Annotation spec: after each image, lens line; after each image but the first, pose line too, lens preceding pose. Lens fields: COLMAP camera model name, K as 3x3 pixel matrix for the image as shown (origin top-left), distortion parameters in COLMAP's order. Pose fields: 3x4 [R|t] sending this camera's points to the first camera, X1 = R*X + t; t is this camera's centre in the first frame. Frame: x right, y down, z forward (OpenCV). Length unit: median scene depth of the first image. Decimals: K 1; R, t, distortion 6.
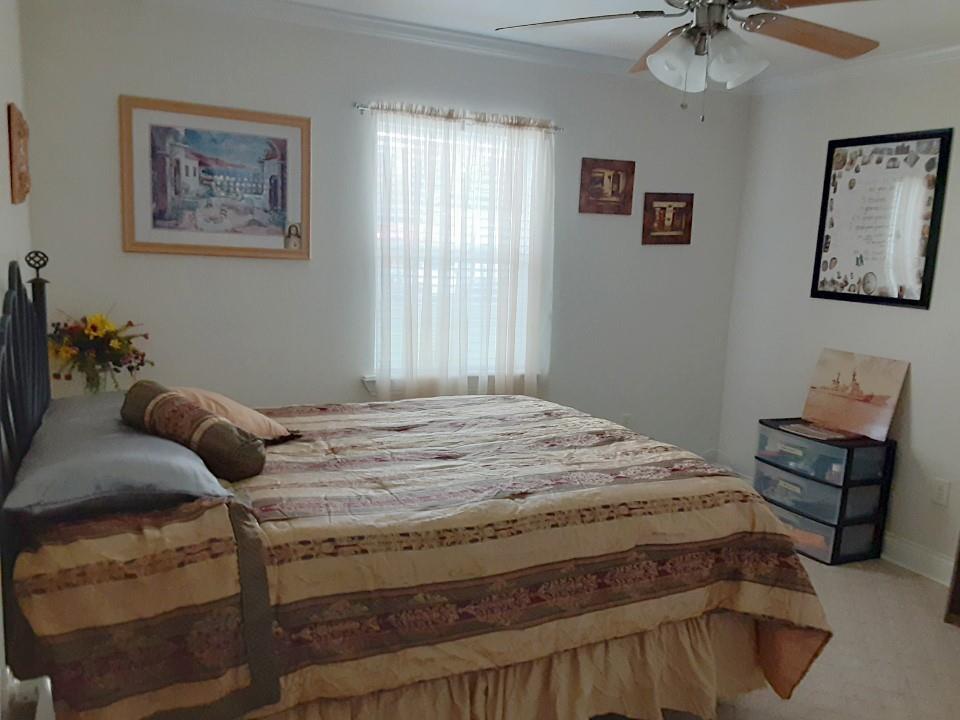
lens RADIAL K [[764.3, 0, 477.3], [0, 764.3, 366.0], [0, 0, 1]] dist [0.125986, -0.204949]
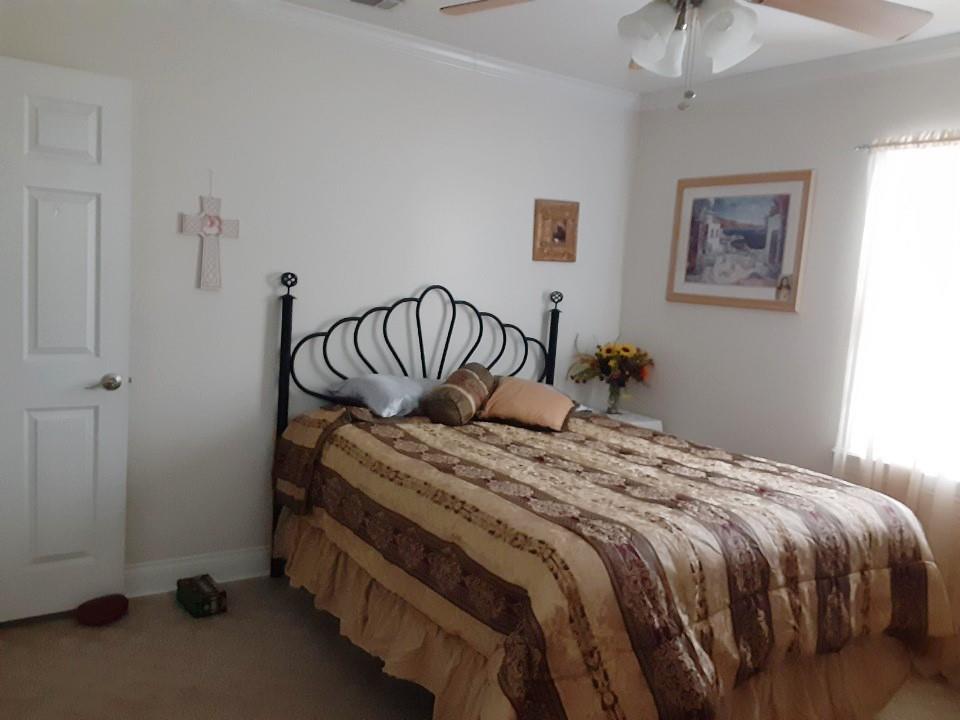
lens RADIAL K [[764.3, 0, 477.3], [0, 764.3, 366.0], [0, 0, 1]] dist [0.125986, -0.204949]
pose [[0.163870, 0.086083, -0.982719, 0.742054], [-0.216254, 0.975089, 0.049354, -0.035400], [0.962487, 0.204429, 0.178403, 0.488662]]
